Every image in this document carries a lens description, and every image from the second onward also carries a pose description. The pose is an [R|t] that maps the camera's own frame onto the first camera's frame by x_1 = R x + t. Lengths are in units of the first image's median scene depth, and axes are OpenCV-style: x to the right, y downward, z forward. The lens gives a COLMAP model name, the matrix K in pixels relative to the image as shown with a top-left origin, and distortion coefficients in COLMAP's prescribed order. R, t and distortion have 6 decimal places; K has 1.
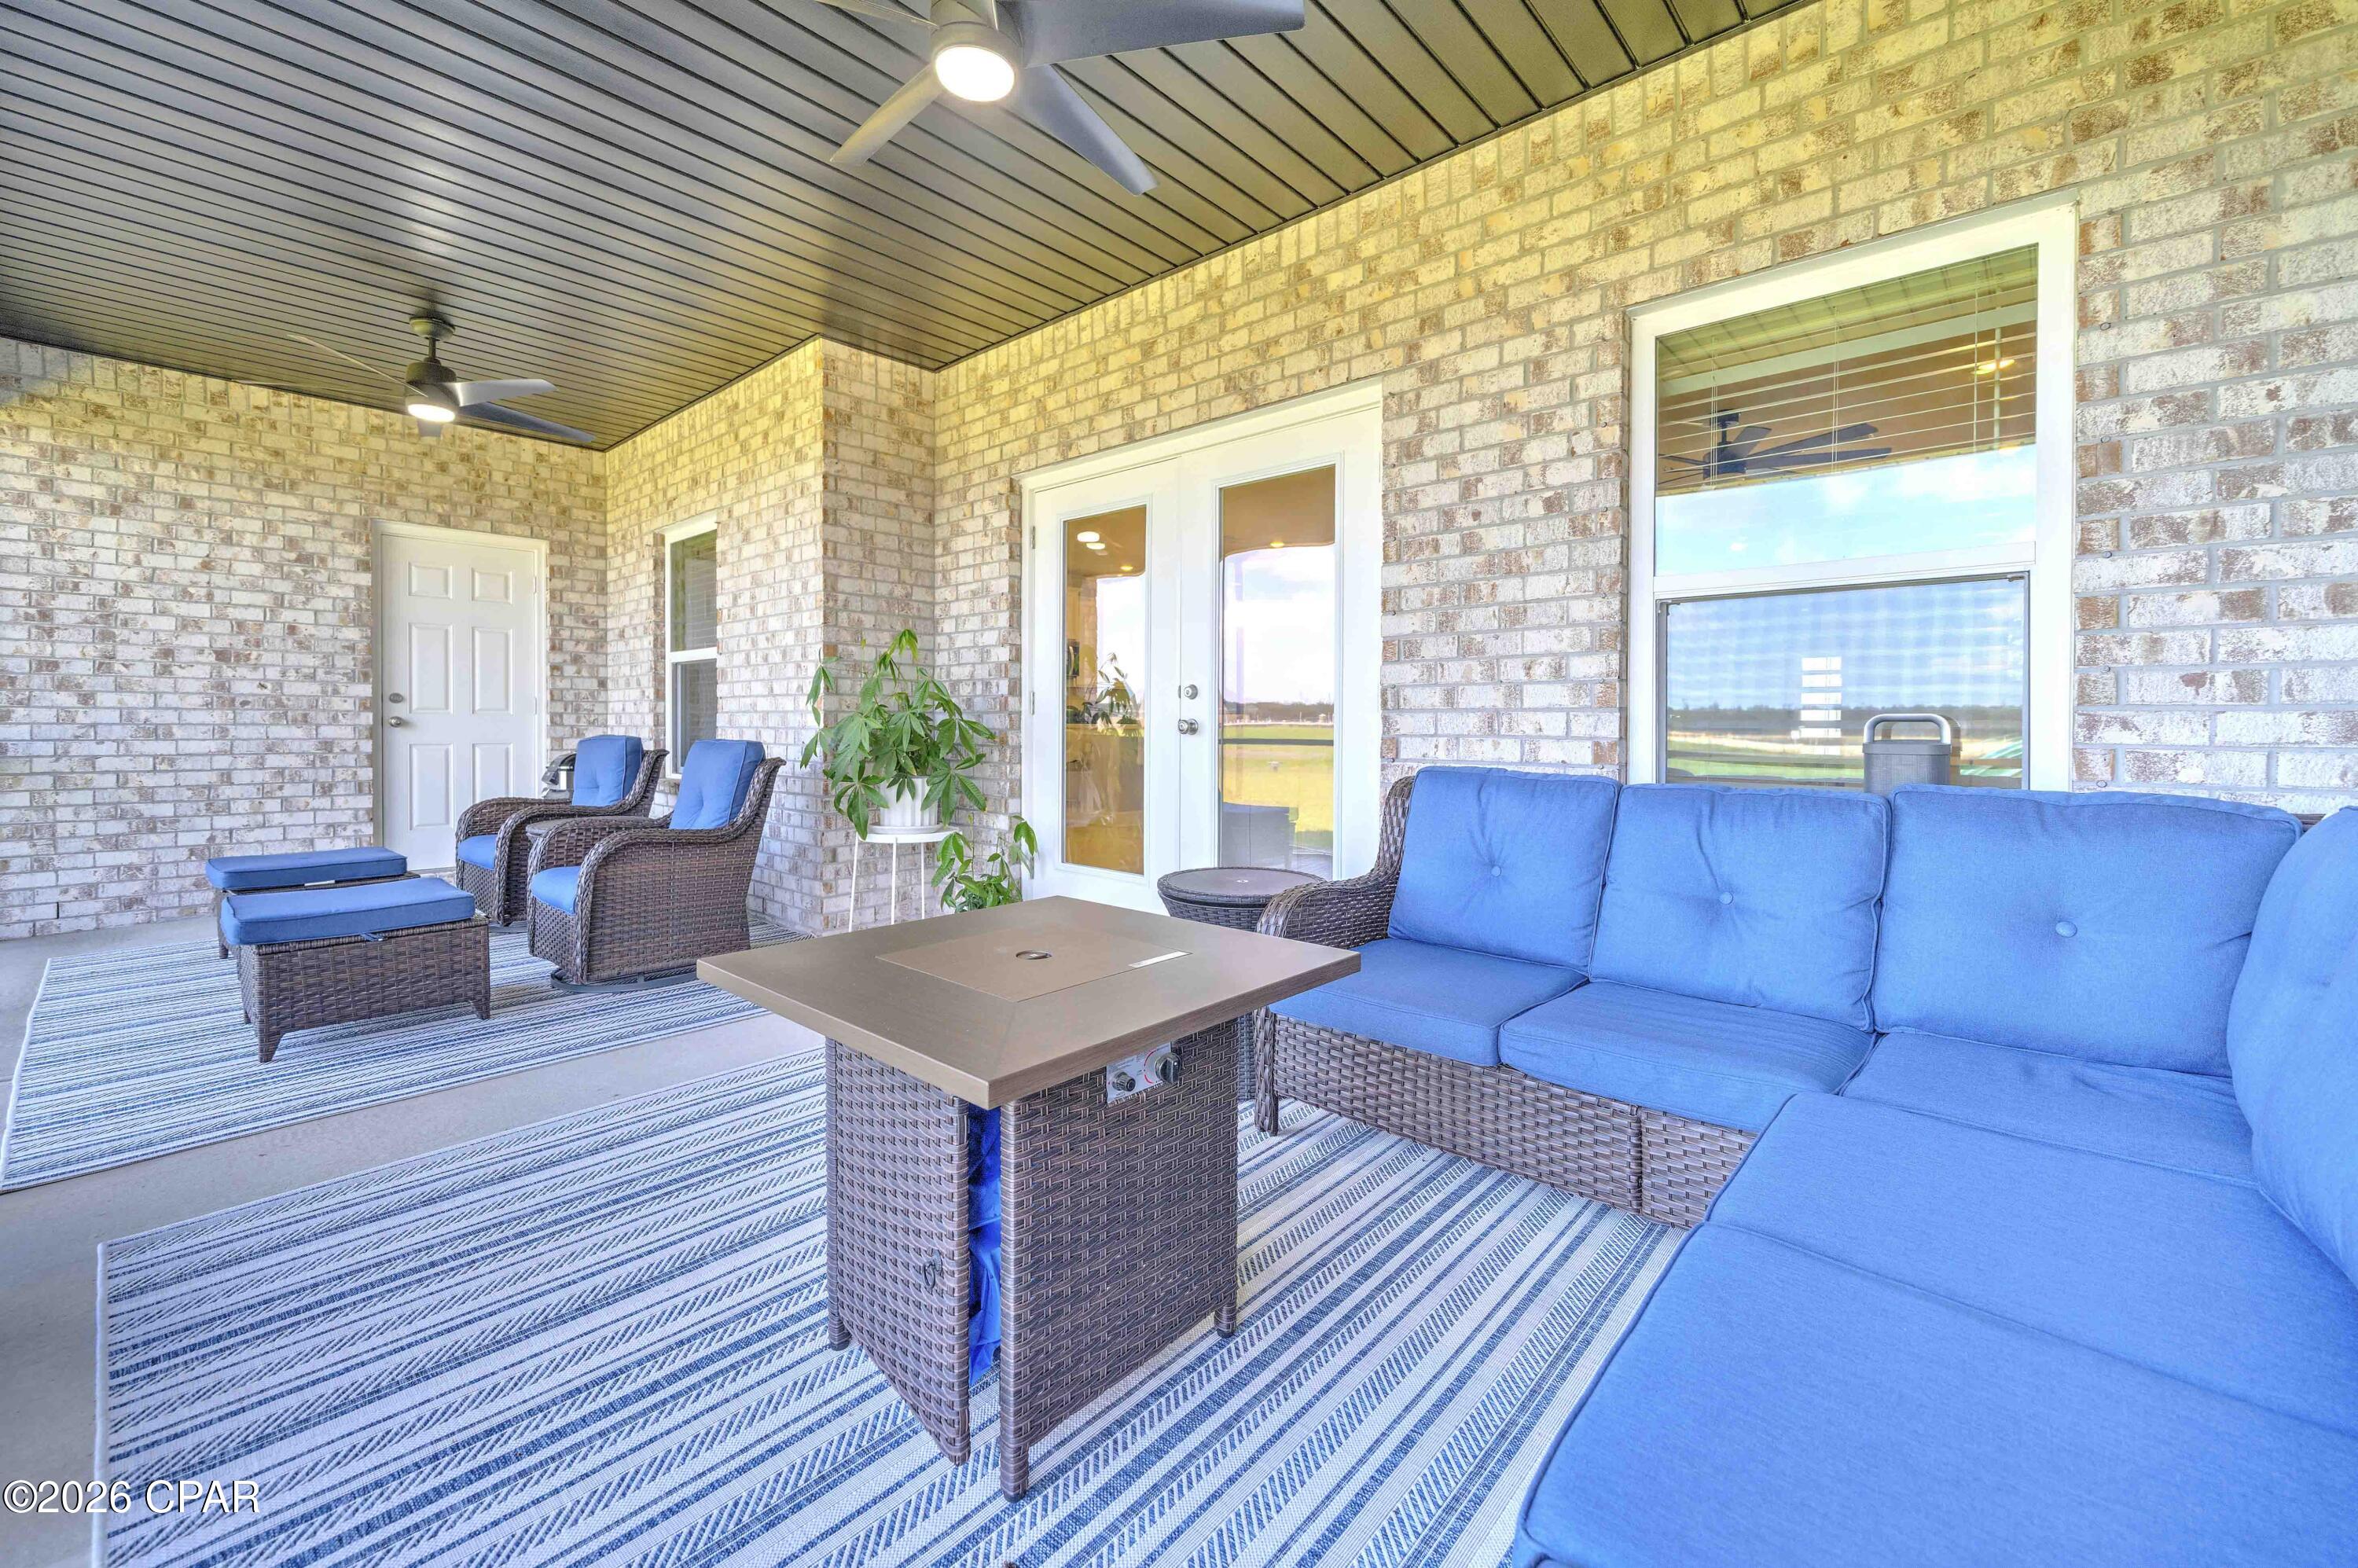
lens RADIAL K [[962.7, 0, 1197.7], [0, 962.7, 740.5], [0, 0, 1]] dist [-0.002992, 0.000184]
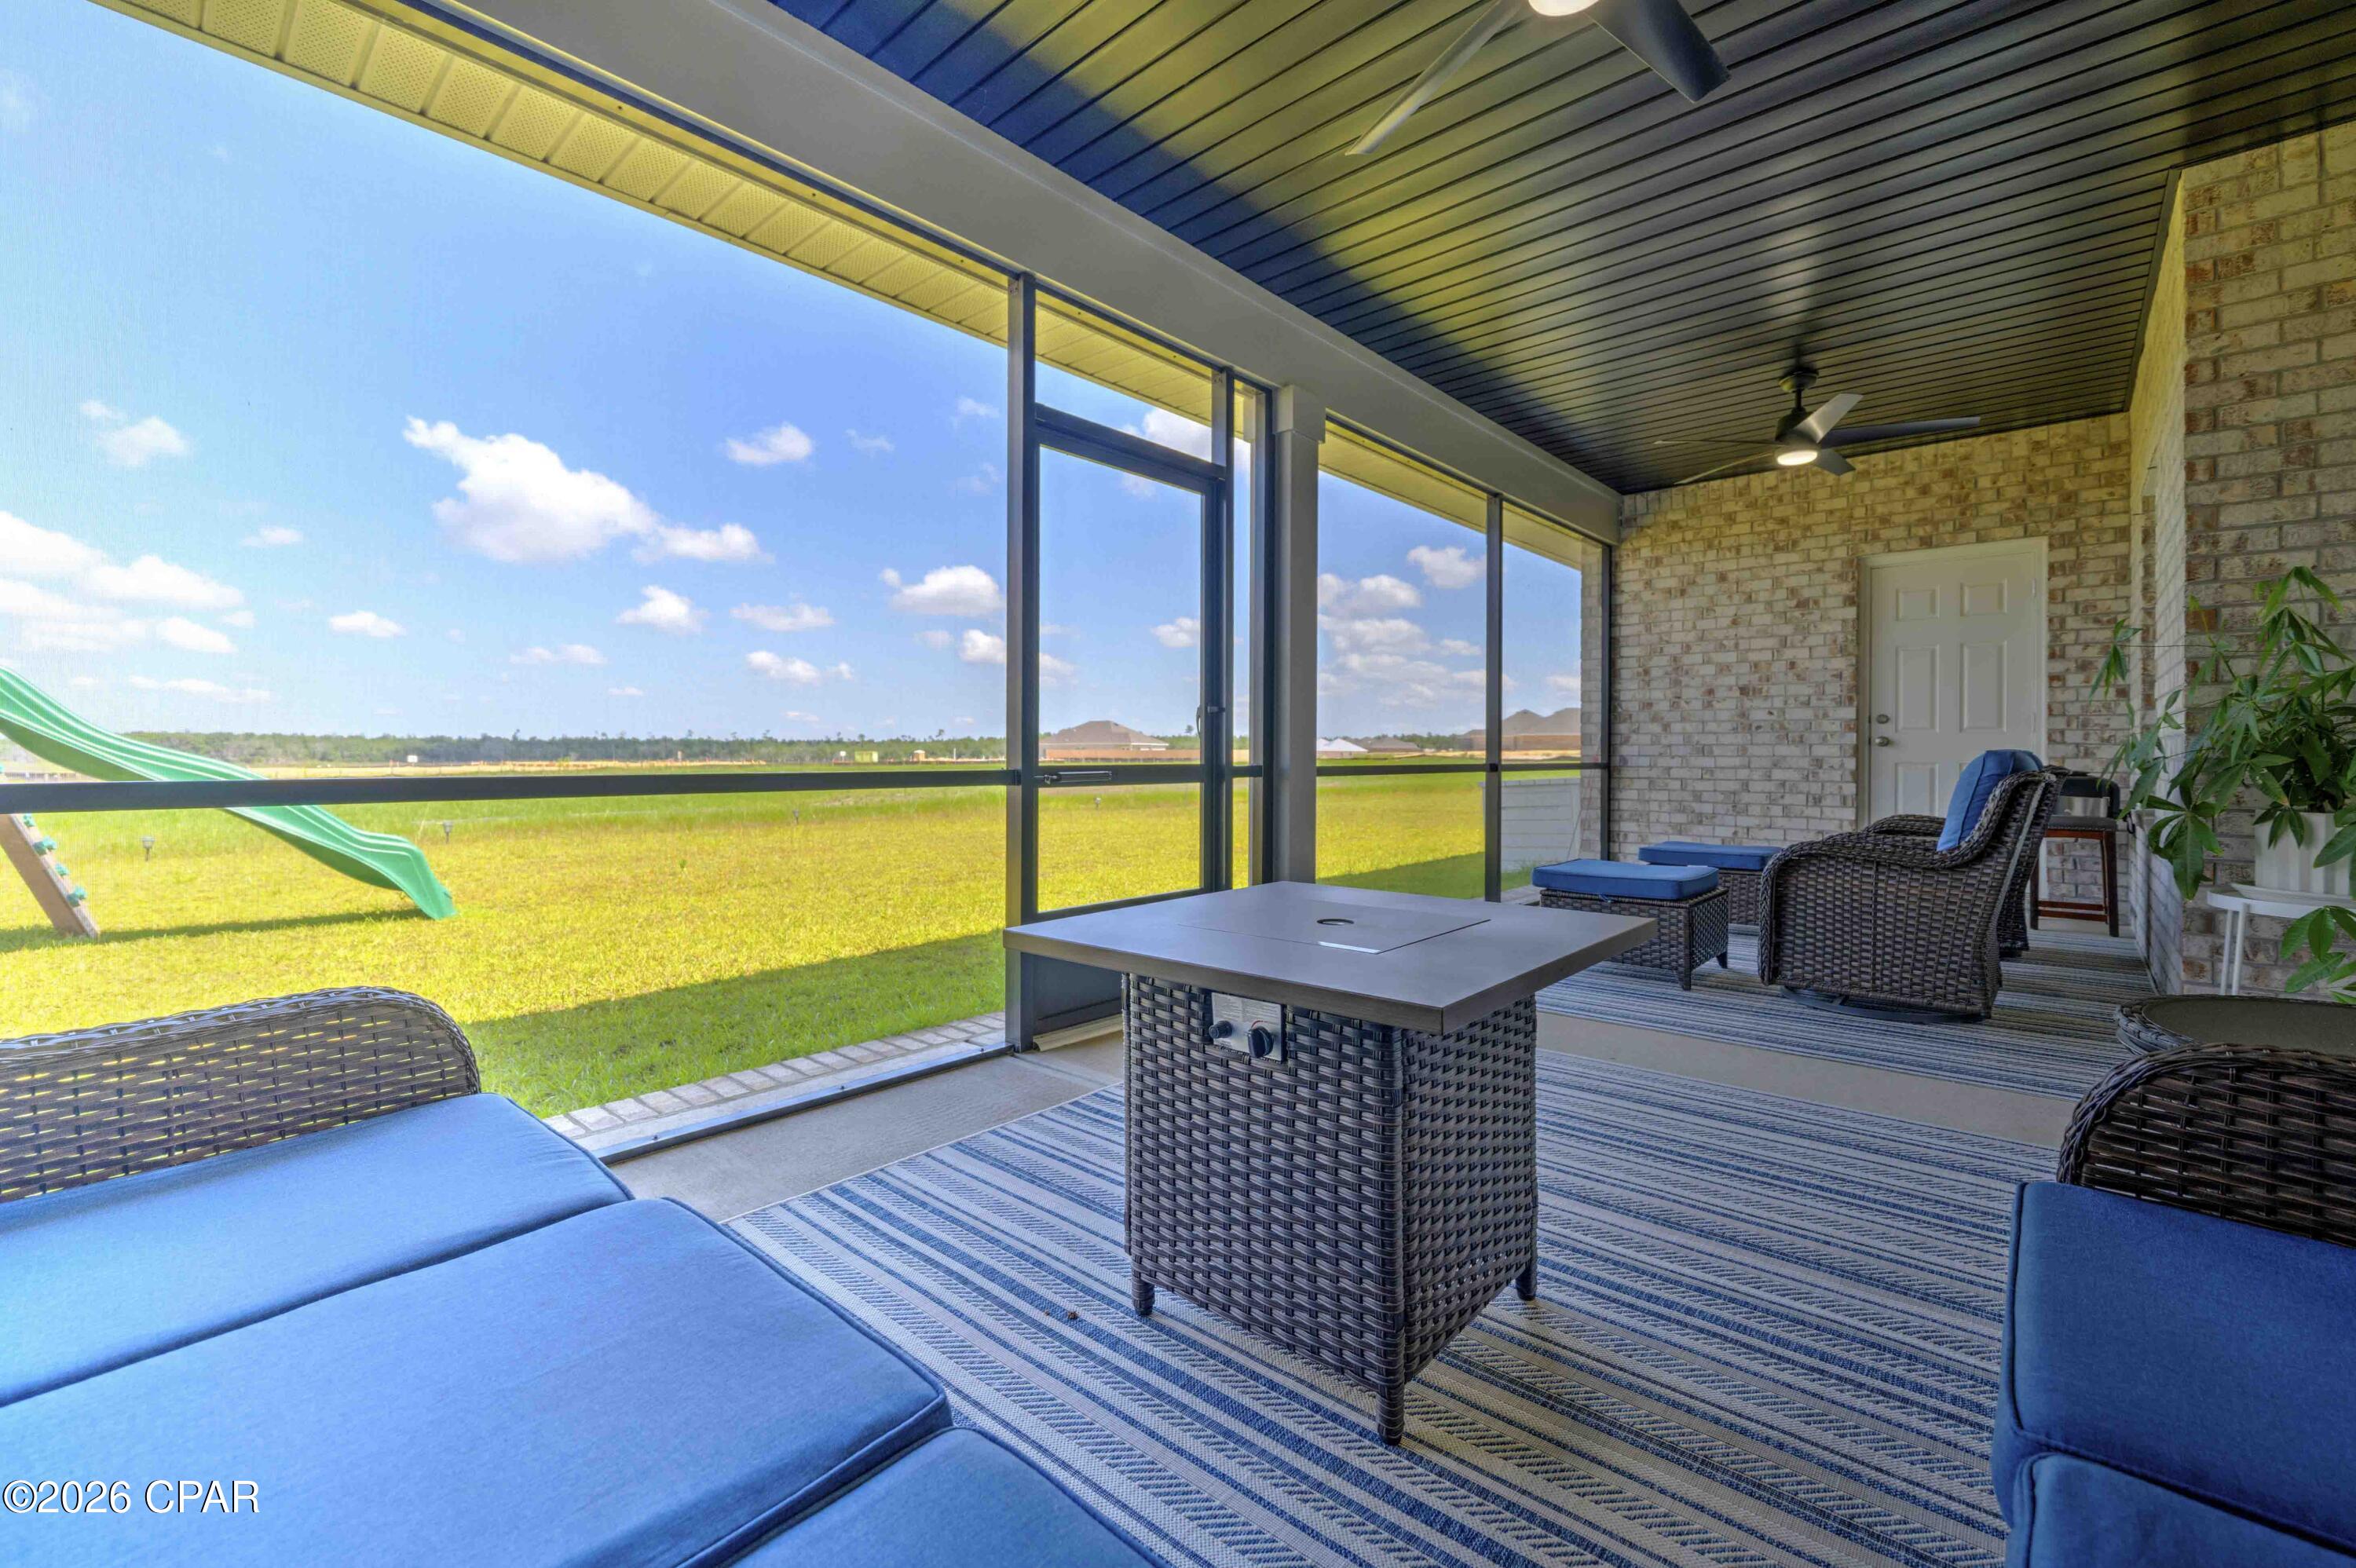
lens RADIAL K [[961.8, 0, 1187.8], [0, 961.8, 761.7], [0, 0, 1]] dist [-0.002992, 0.000184]
pose [[0.001063, 0.002356, -0.999997, 0.259258], [-0.017991, 0.999835, 0.002337, 0.016099], [0.999838, 0.017988, 0.001106, 0.255960]]
